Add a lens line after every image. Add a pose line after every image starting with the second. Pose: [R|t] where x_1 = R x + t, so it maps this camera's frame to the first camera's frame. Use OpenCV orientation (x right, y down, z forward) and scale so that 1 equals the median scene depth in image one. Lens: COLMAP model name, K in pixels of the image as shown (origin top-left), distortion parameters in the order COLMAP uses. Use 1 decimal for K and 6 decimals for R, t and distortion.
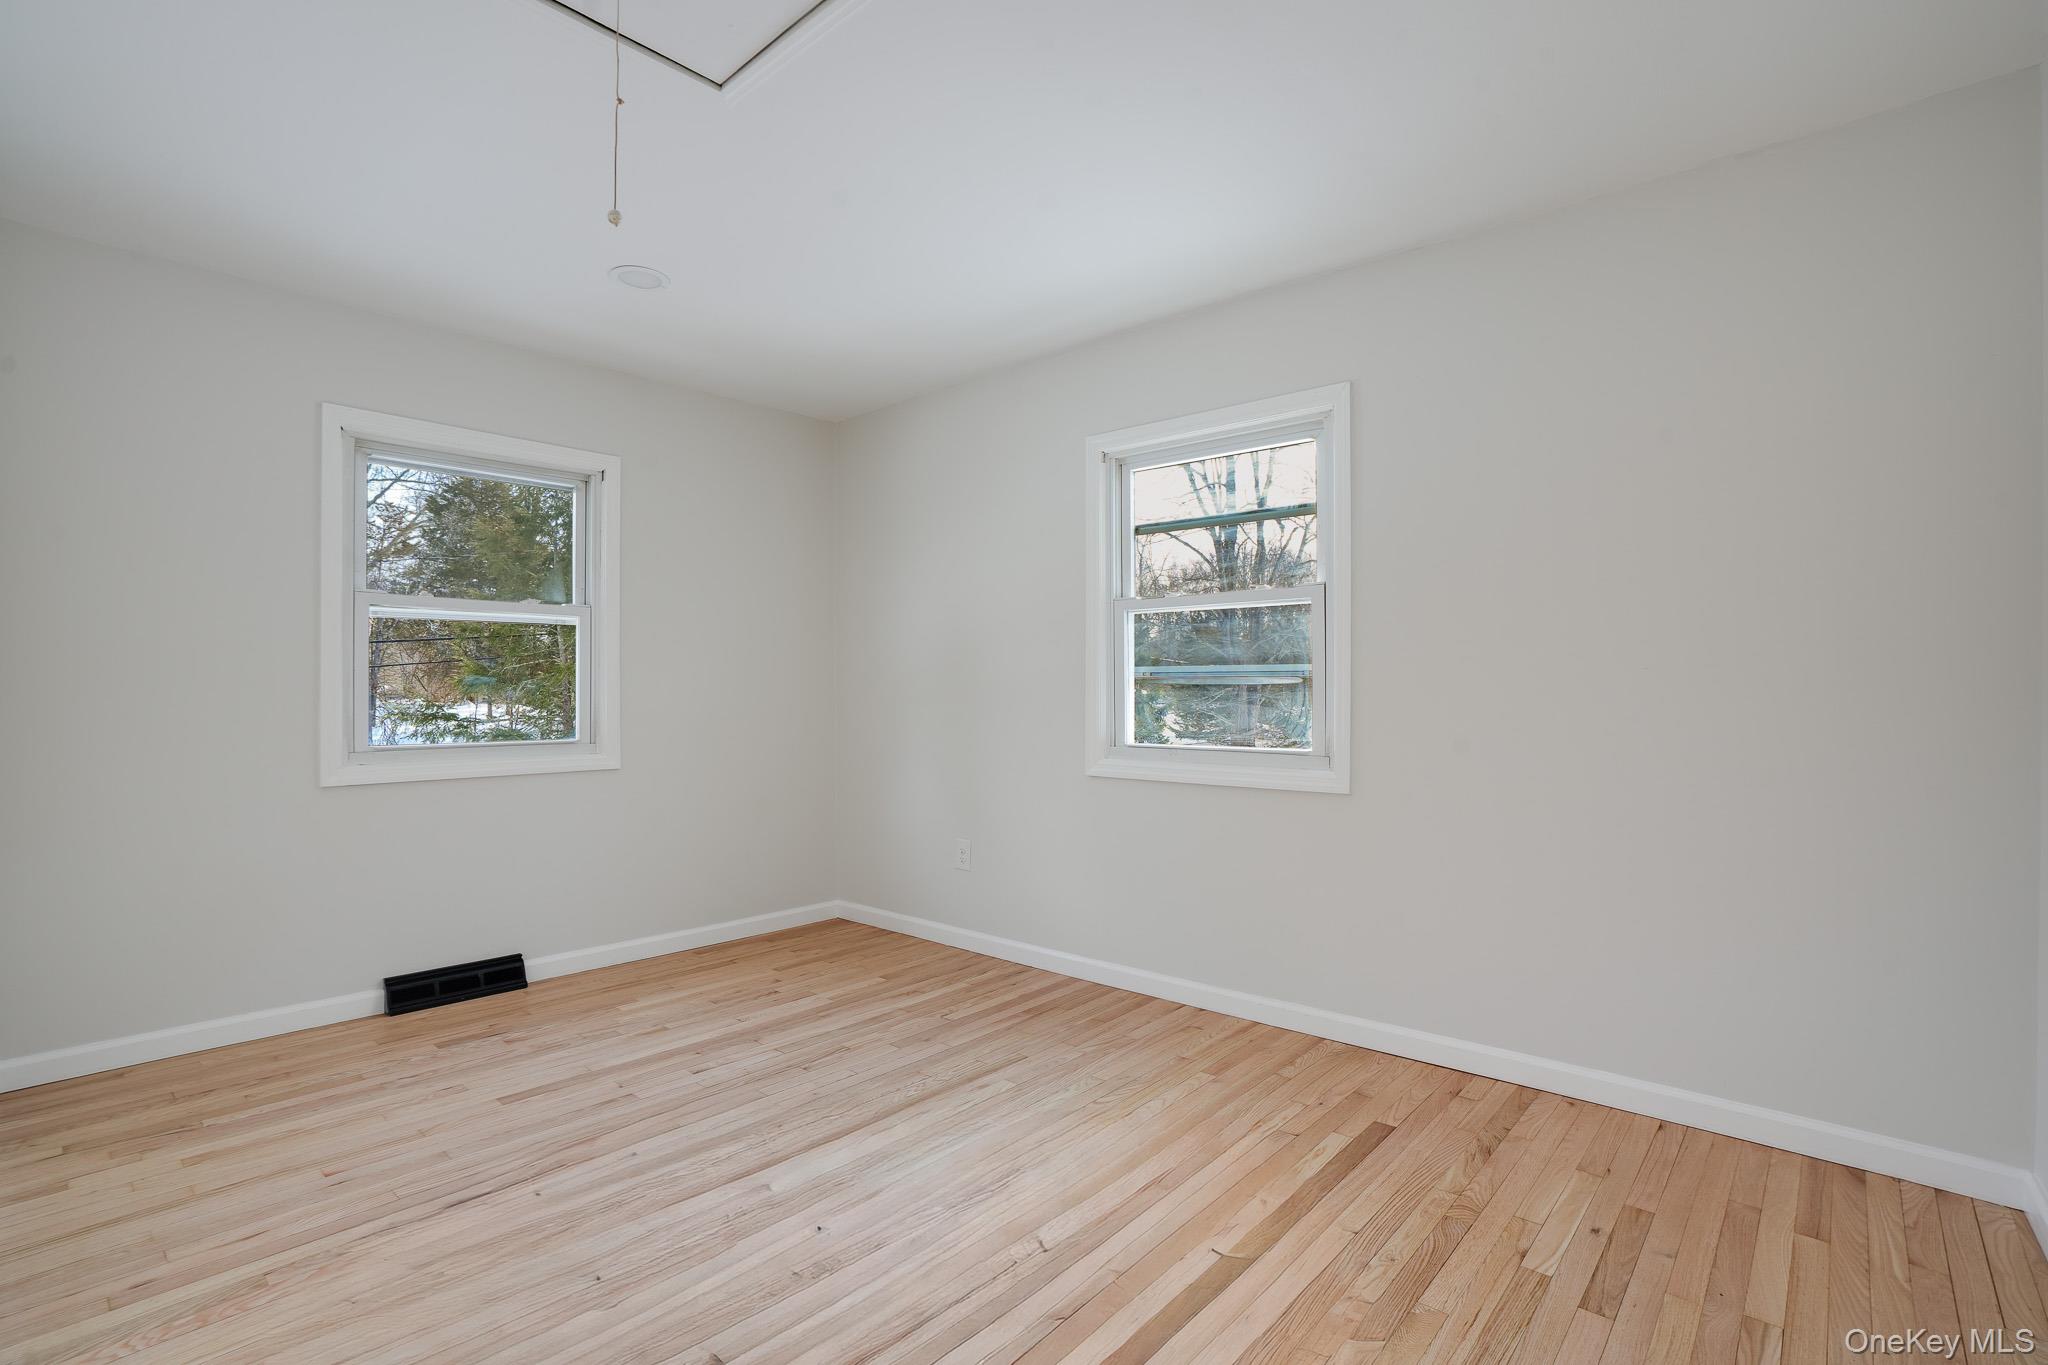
lens RADIAL K [[946.5, 0, 1022.4], [0, 946.5, 692.9], [0, 0, 1]] dist [-0.064596, 0.024246]
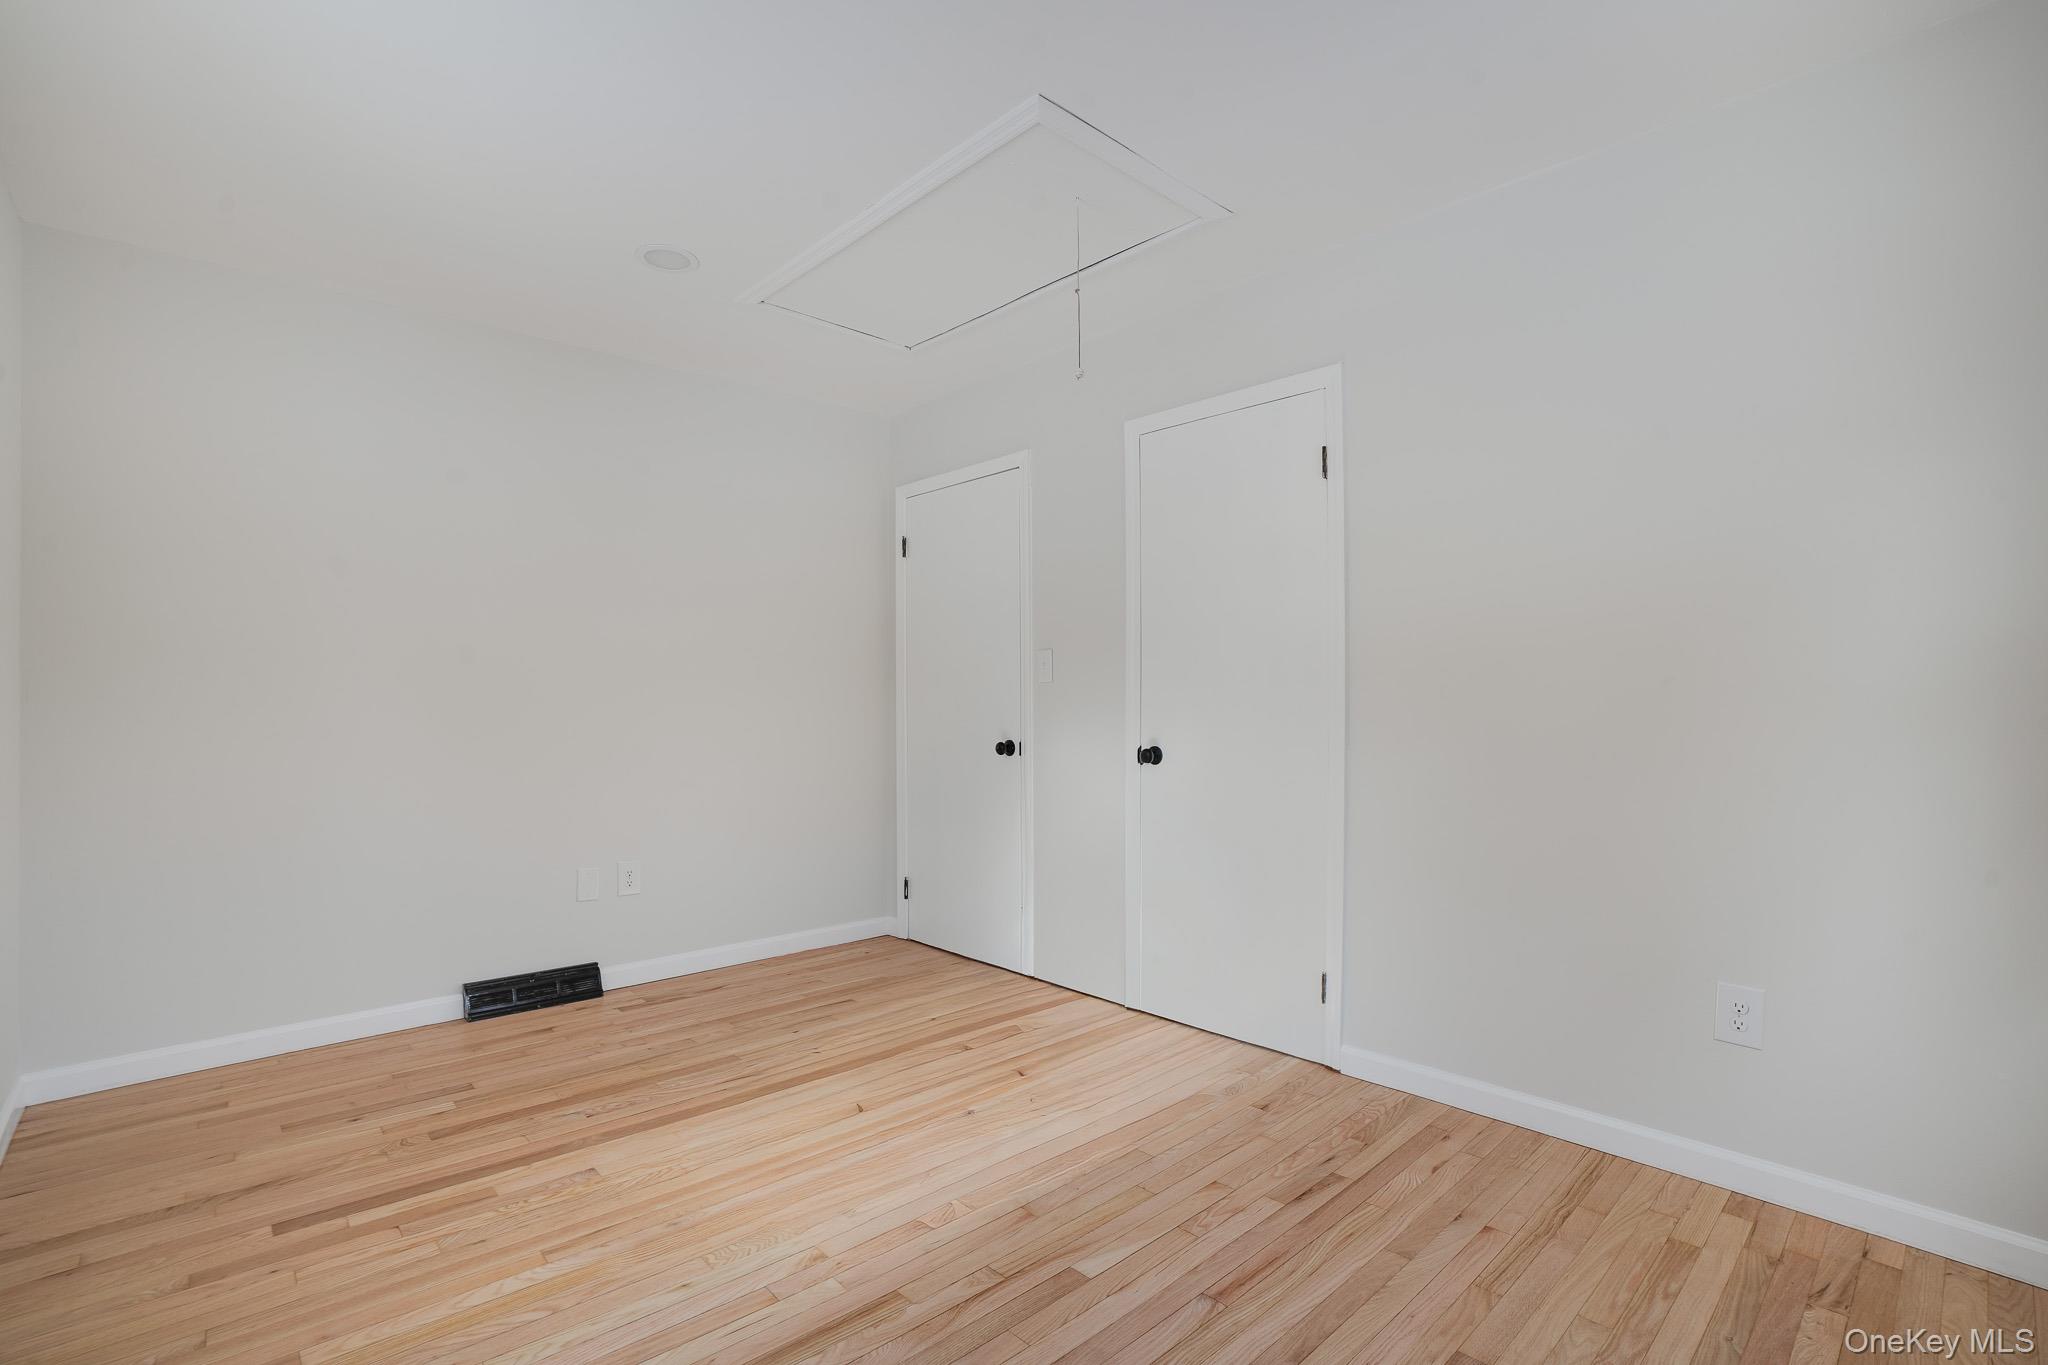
lens RADIAL K [[946.5, 0, 1022.4], [0, 946.5, 692.9], [0, 0, 1]] dist [-0.064596, 0.024246]
pose [[-0.995284, -0.000844, 0.096999, -0.379037], [-0.001542, 0.999974, -0.007115, -0.001415], [-0.096990, -0.007231, -0.995259, 1.940810]]
